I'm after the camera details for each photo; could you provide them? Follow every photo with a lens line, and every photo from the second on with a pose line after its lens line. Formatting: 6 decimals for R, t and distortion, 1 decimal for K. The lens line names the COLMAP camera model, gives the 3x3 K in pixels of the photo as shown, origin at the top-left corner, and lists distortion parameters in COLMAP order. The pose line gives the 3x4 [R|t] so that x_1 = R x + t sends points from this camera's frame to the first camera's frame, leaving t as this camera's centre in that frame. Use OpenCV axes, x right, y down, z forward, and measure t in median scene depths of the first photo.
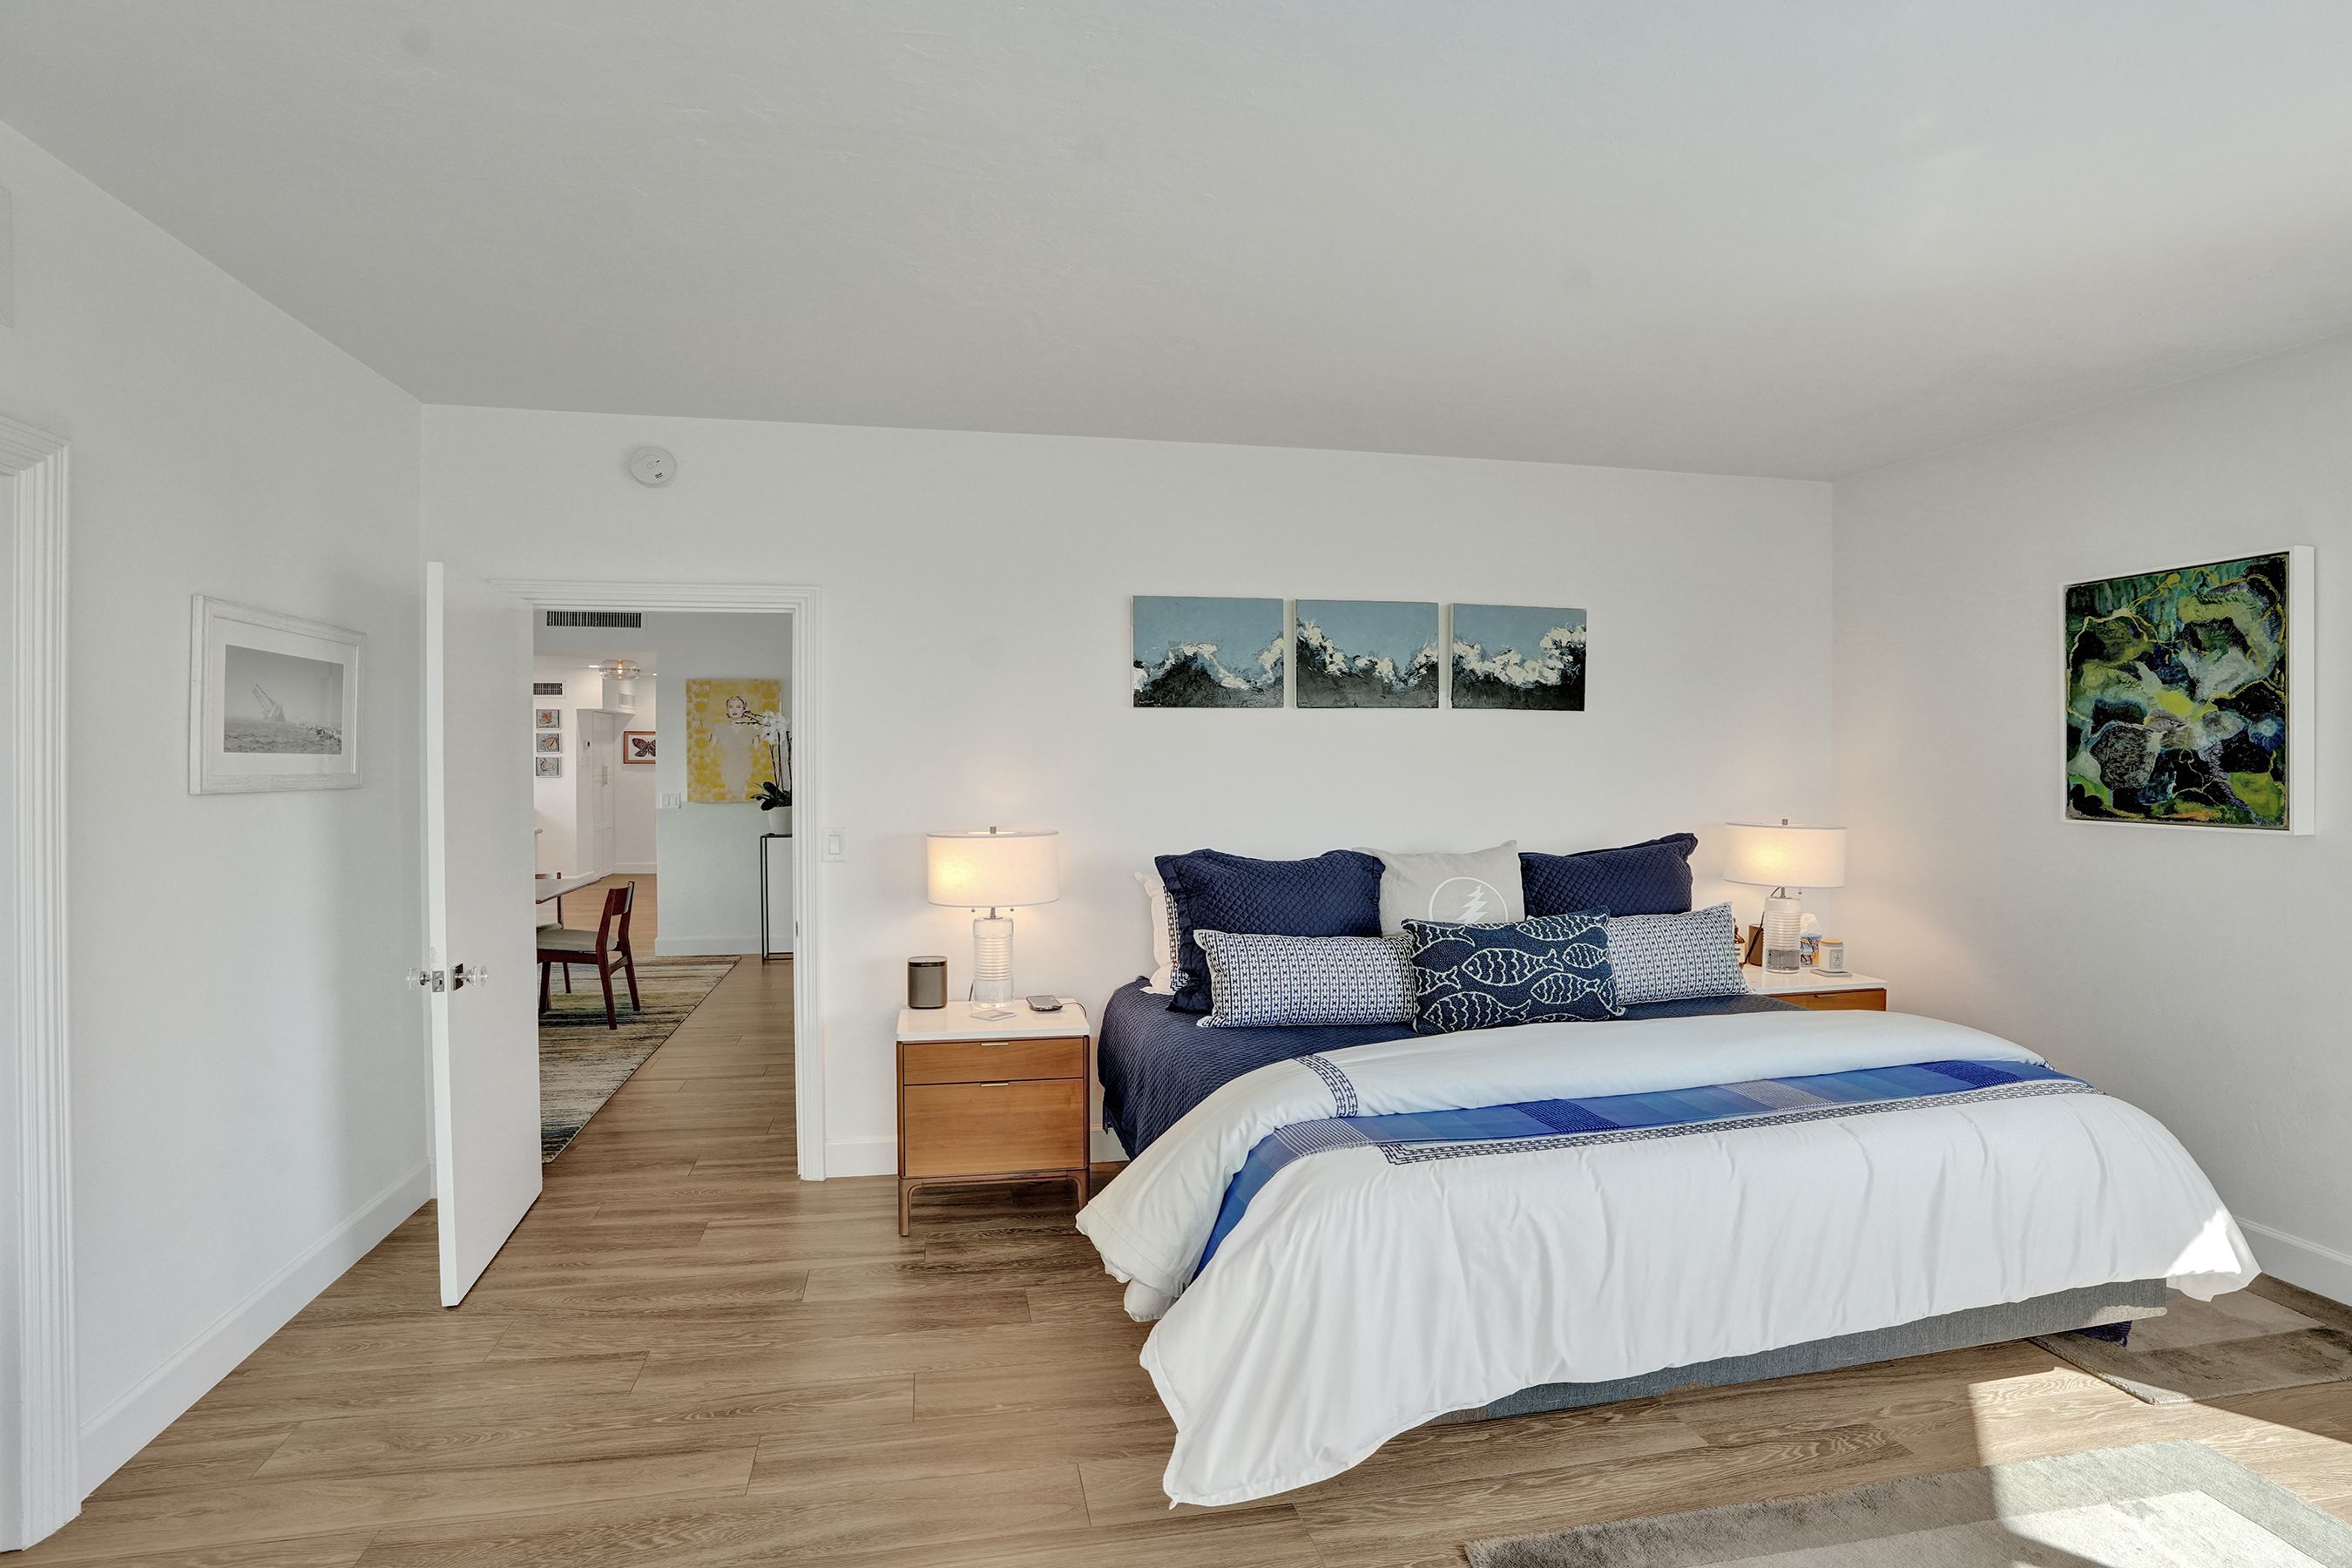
lens RADIAL K [[1236.3, 0, 1174.9], [0, 1236.3, 769.5], [0, 0, 1]] dist [-0.051158, 0.018590]
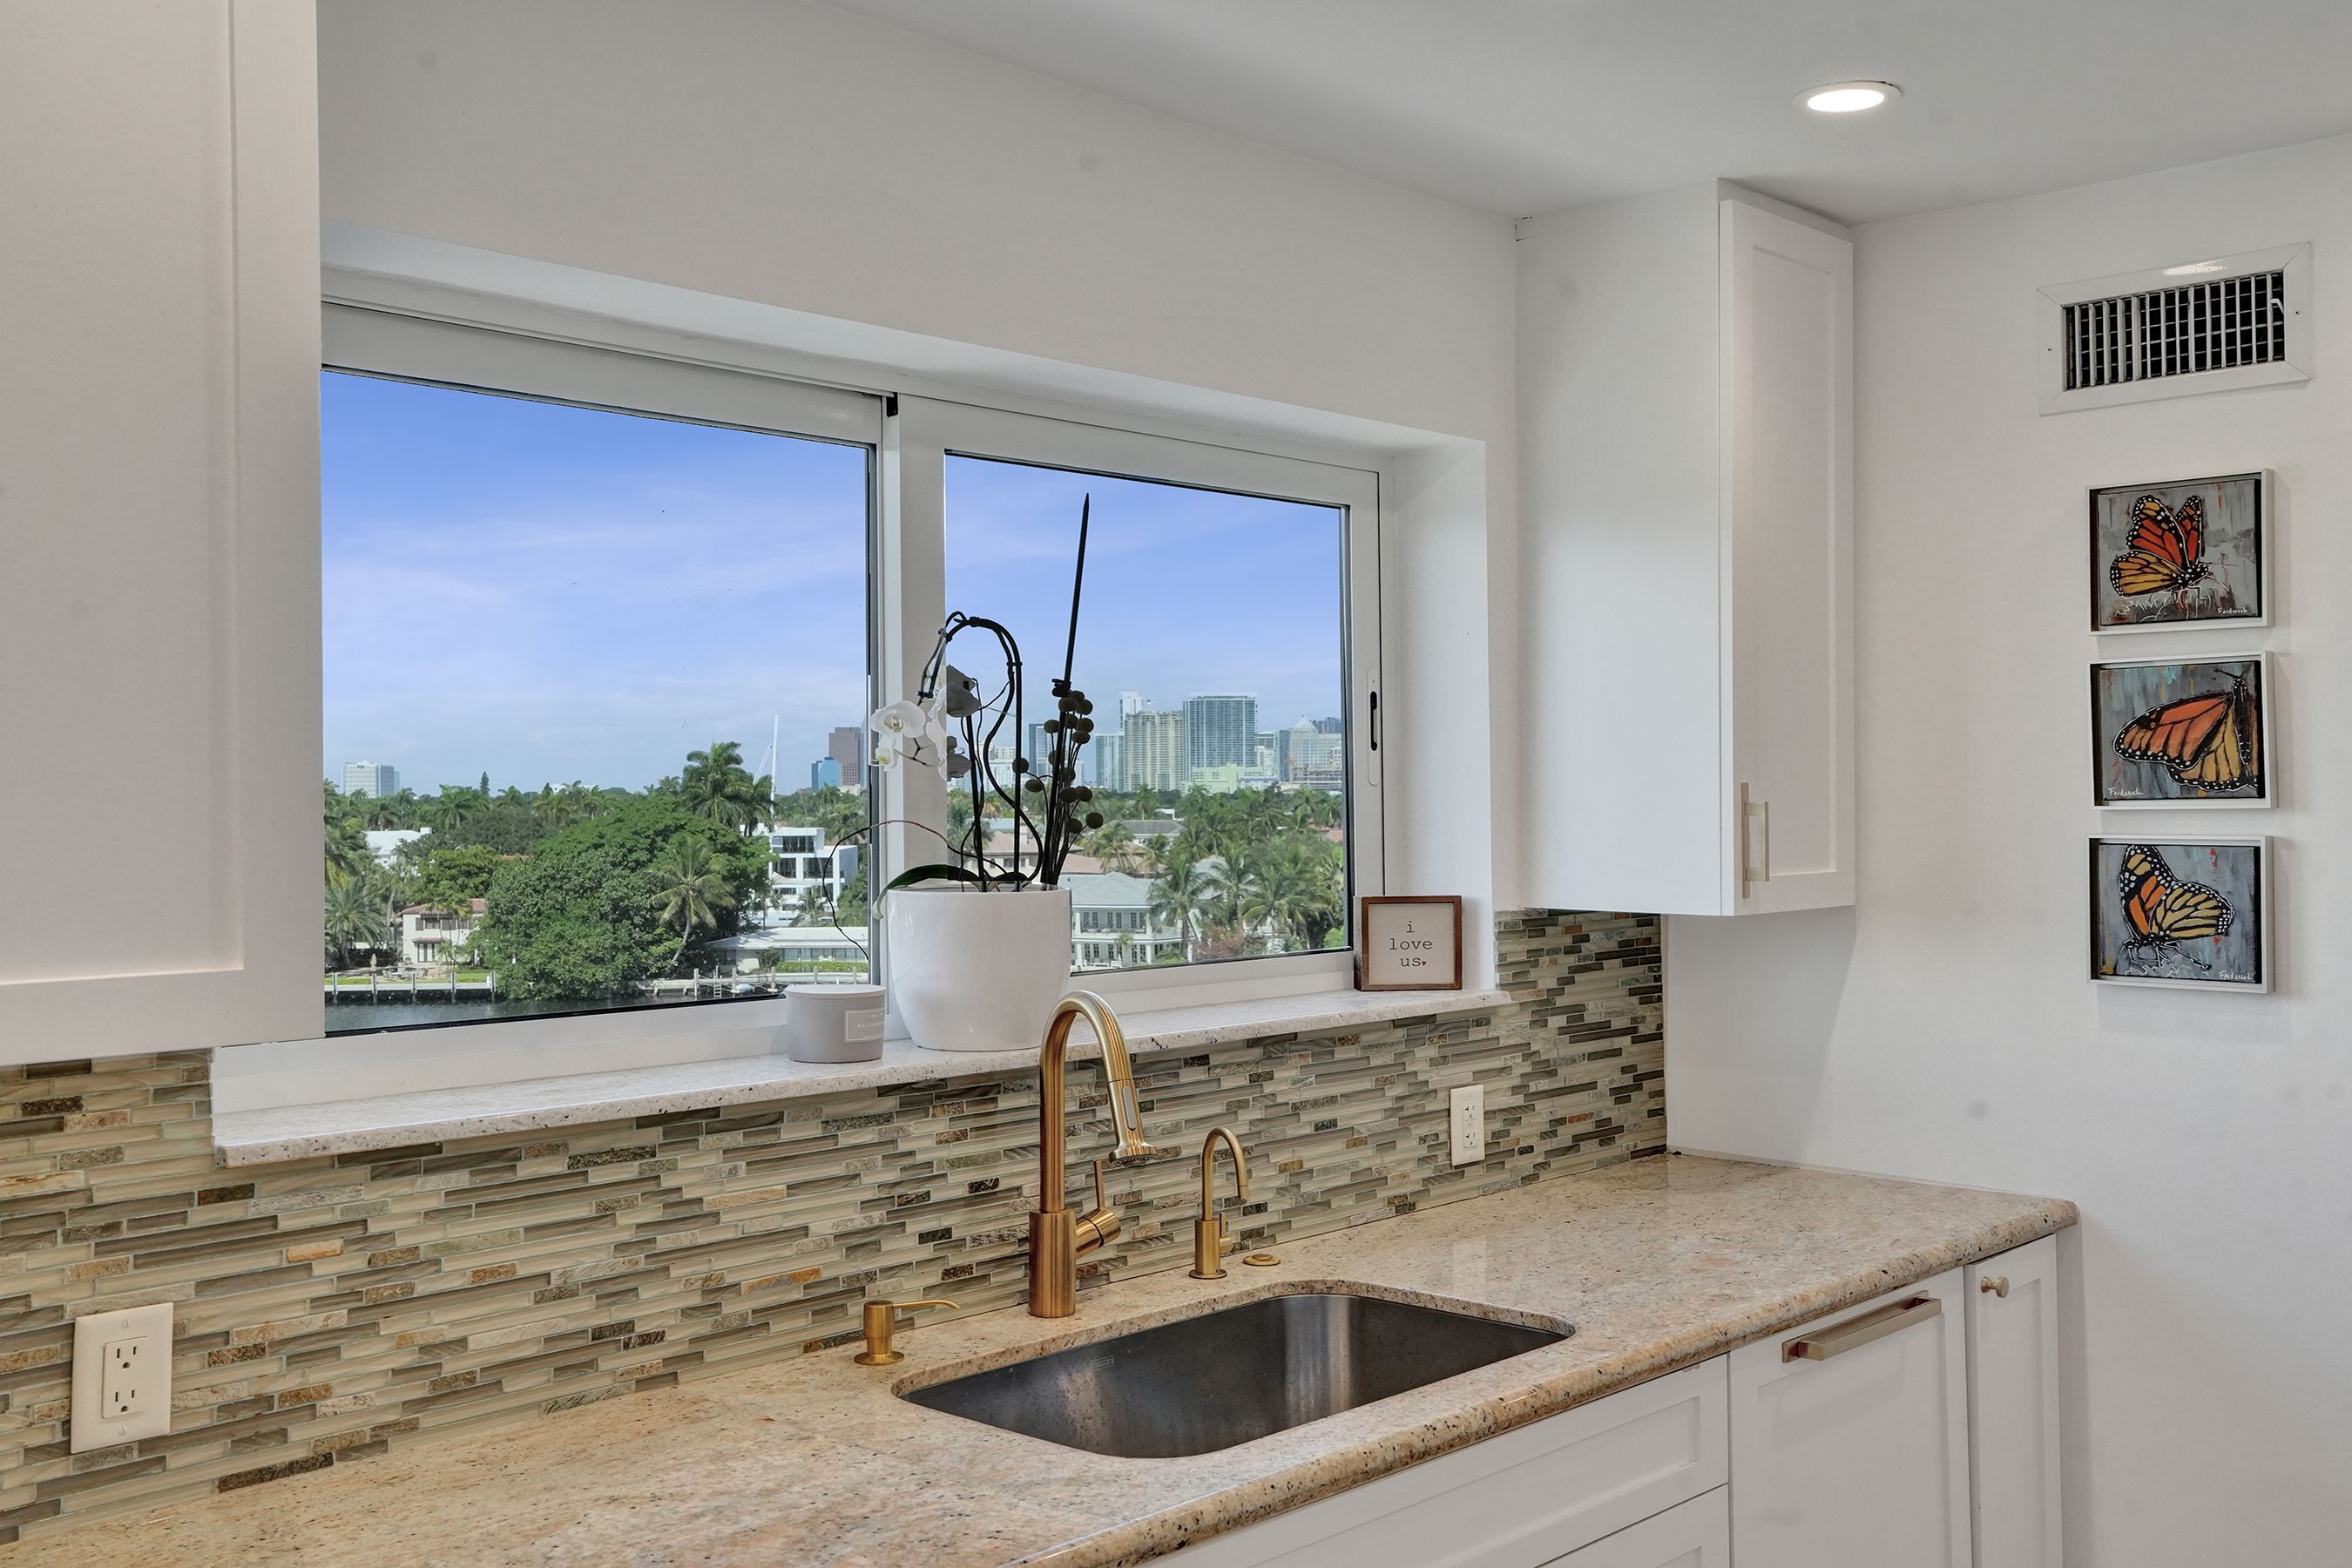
lens RADIAL K [[2239.0, 0, 1192.6], [0, 2239.0, 770.7], [0, 0, 1]] dist [0.049854, 0.000000]
pose [[0.580597, -0.014861, -0.814055, -0.372878], [0.000758, 0.999843, -0.017712, -0.013370], [0.814191, 0.009666, 0.580517, 0.765089]]
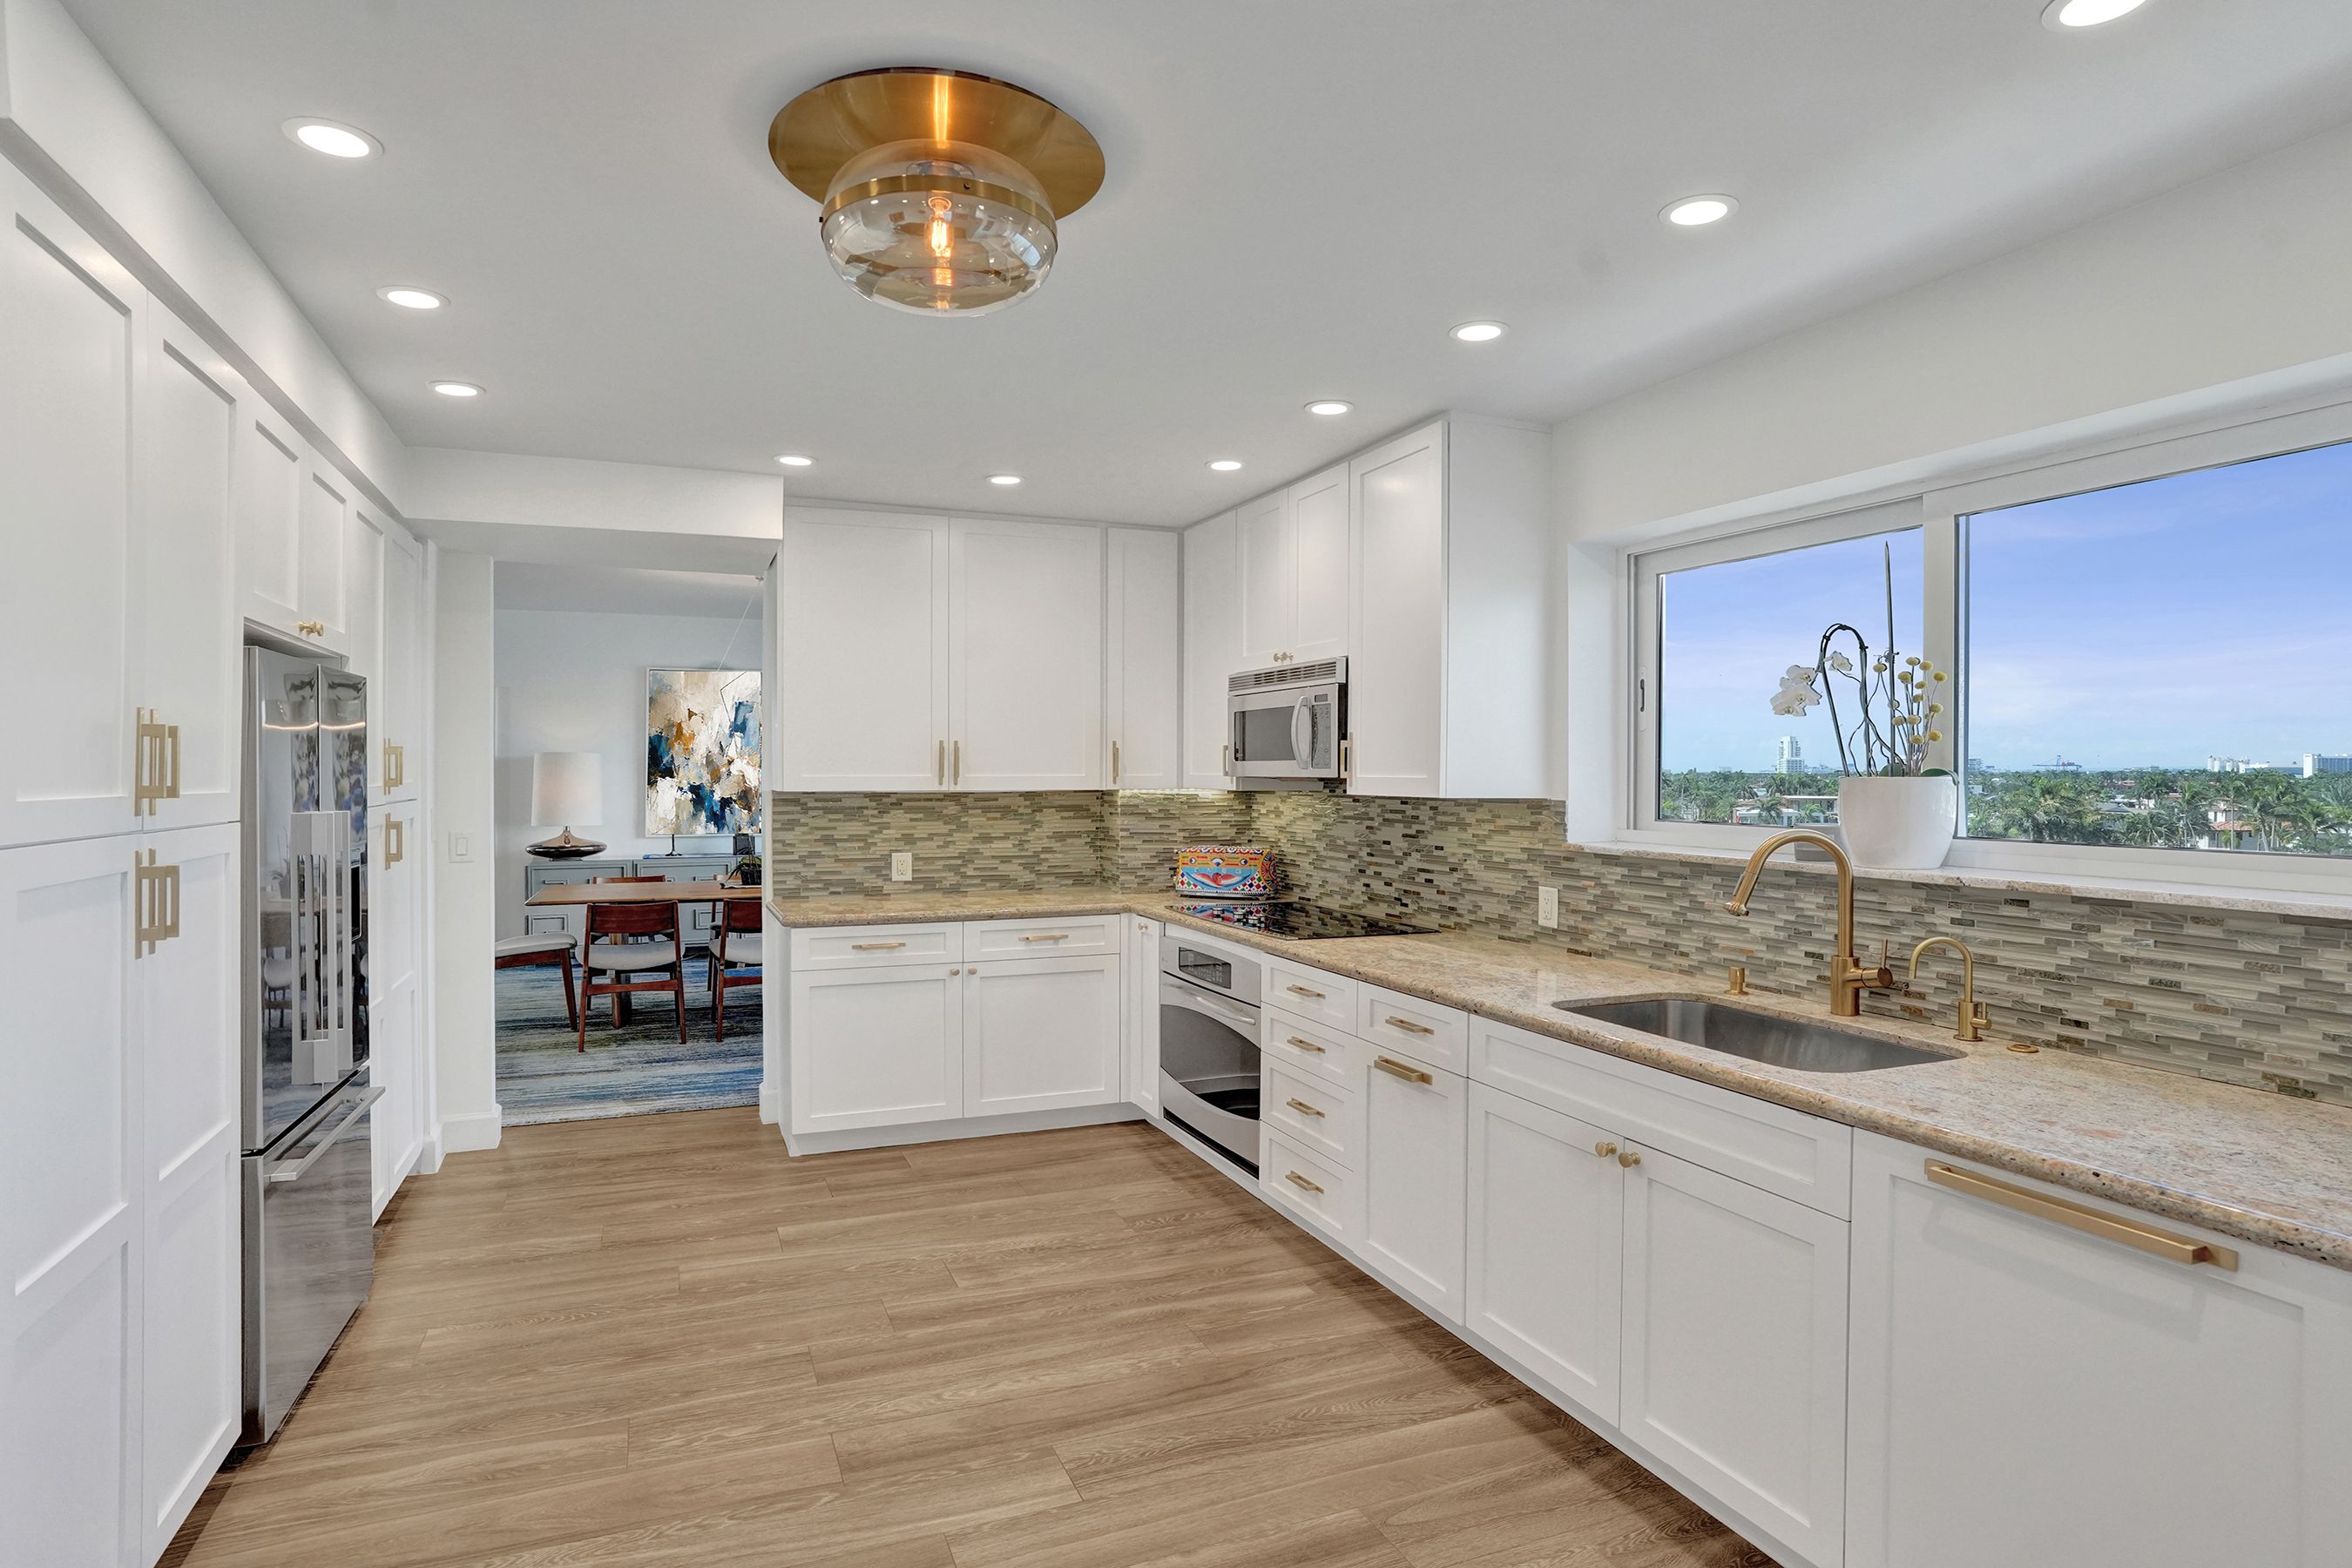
lens RADIAL K [[1236.3, 0, 1156.1], [0, 1236.3, 792.2], [0, 0, 1]] dist [-0.051158, 0.018590]
pose [[-0.982997, -0.013739, -0.183107, -0.401918], [-0.017996, 0.999605, 0.021604, -0.005690], [0.182738, 0.024531, -0.982856, 1.044594]]
